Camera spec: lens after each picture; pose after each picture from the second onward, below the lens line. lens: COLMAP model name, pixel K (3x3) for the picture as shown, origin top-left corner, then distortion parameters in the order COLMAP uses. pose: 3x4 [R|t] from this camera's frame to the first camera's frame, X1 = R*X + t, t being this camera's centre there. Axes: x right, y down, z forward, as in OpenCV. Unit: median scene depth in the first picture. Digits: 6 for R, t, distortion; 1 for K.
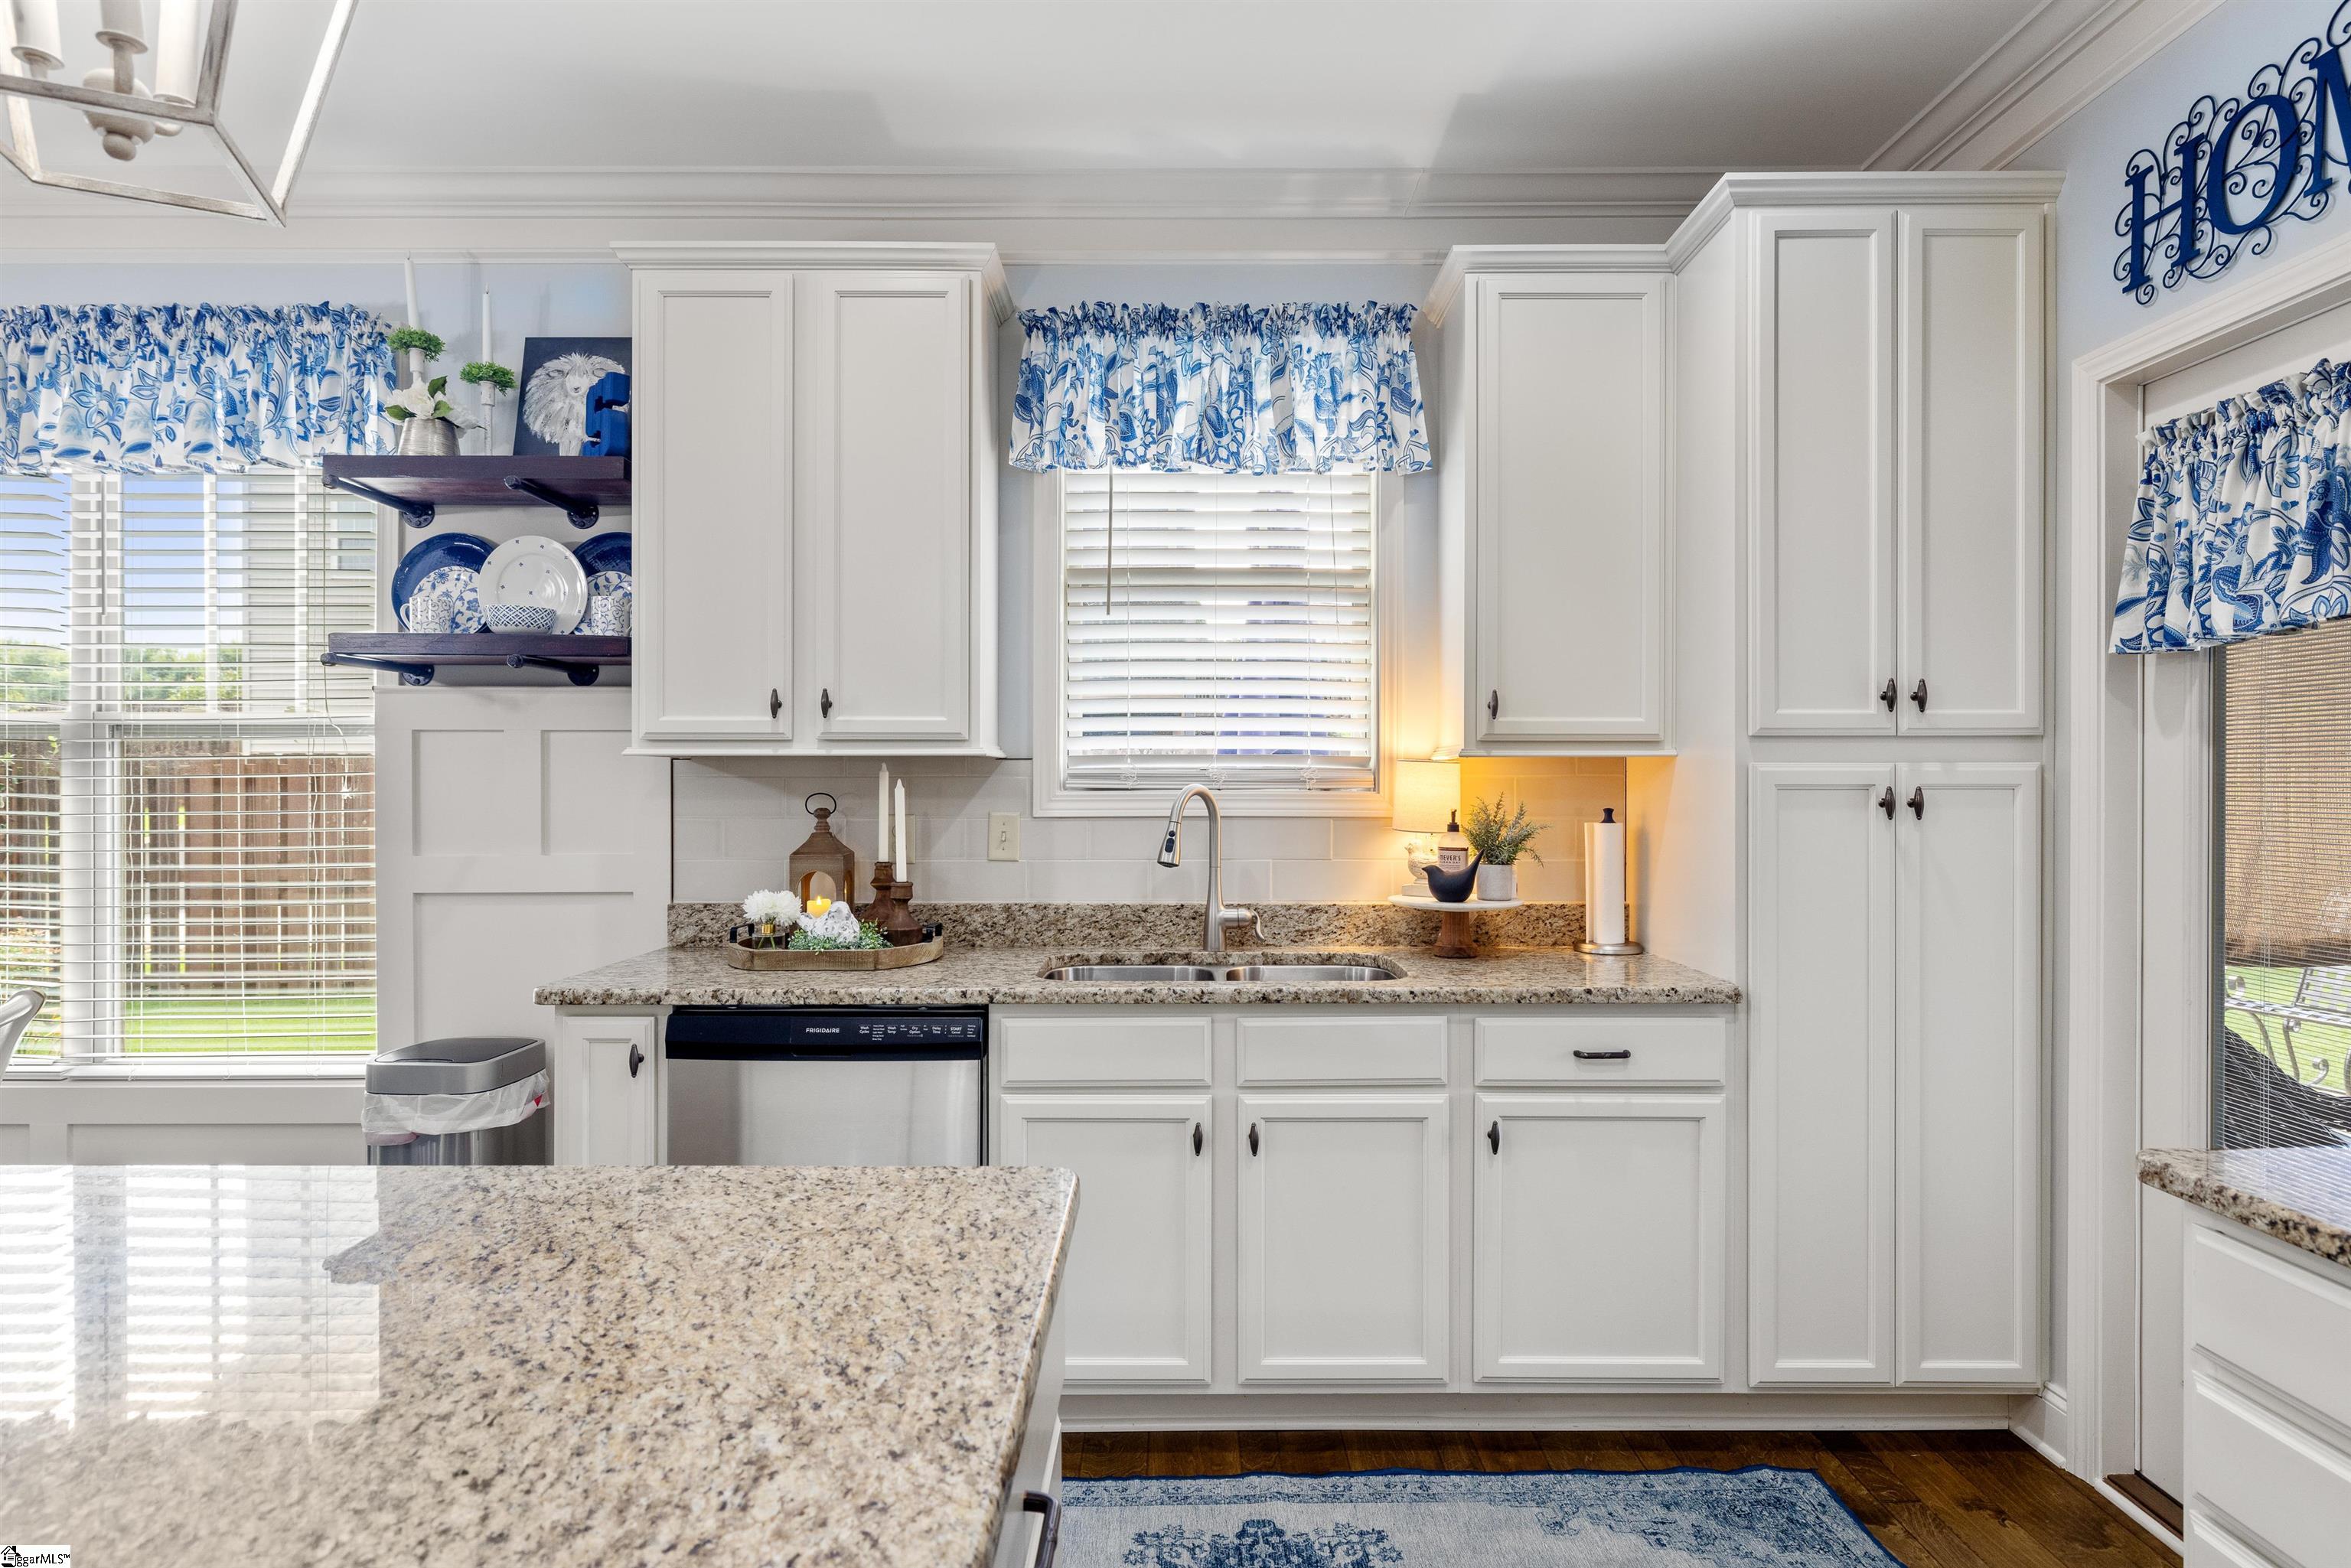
lens RADIAL K [[1197.1, 0, 1190.3], [0, 1197.1, 787.7], [0, 0, 1]] dist [0.001566, -0.000515]
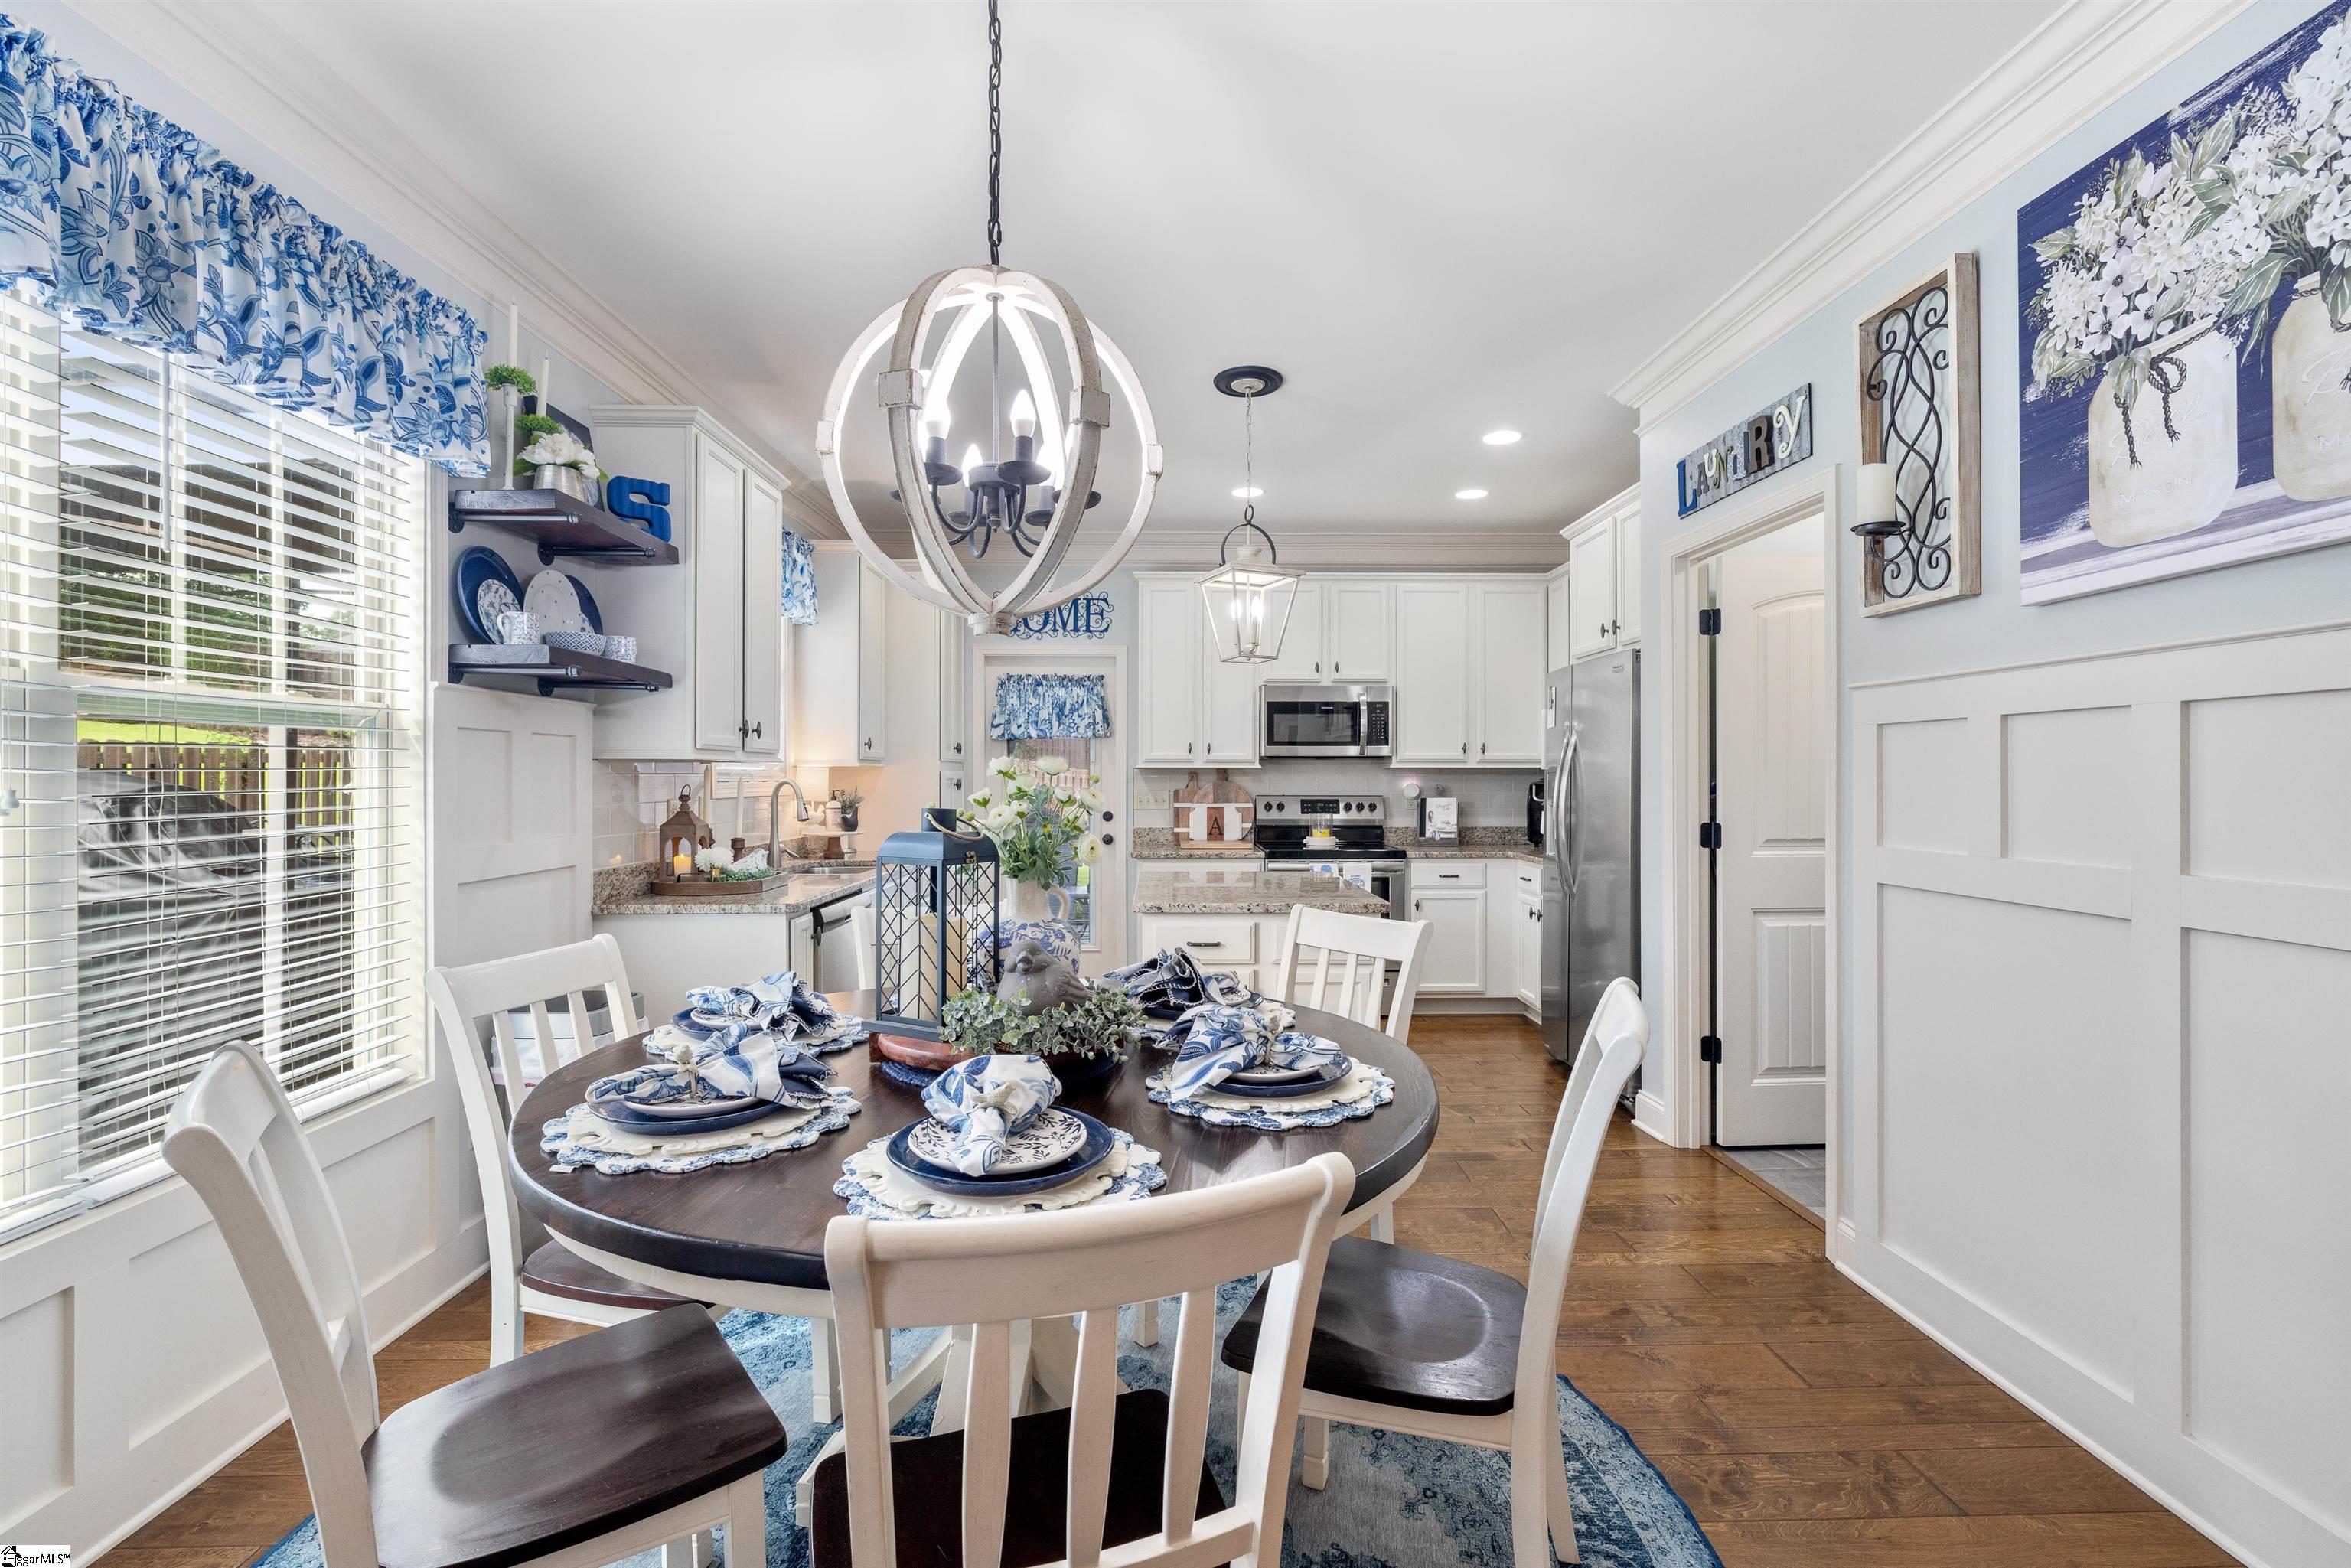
lens RADIAL K [[1041.4, 0, 1195.0], [0, 1041.4, 776.1], [0, 0, 1]] dist [-0.007142, 0.001792]
pose [[-0.026163, 0.002929, 0.999653, -4.172417], [0.003362, 0.999990, -0.002842, 0.002246], [-0.999652, 0.003286, -0.026172, 1.013438]]
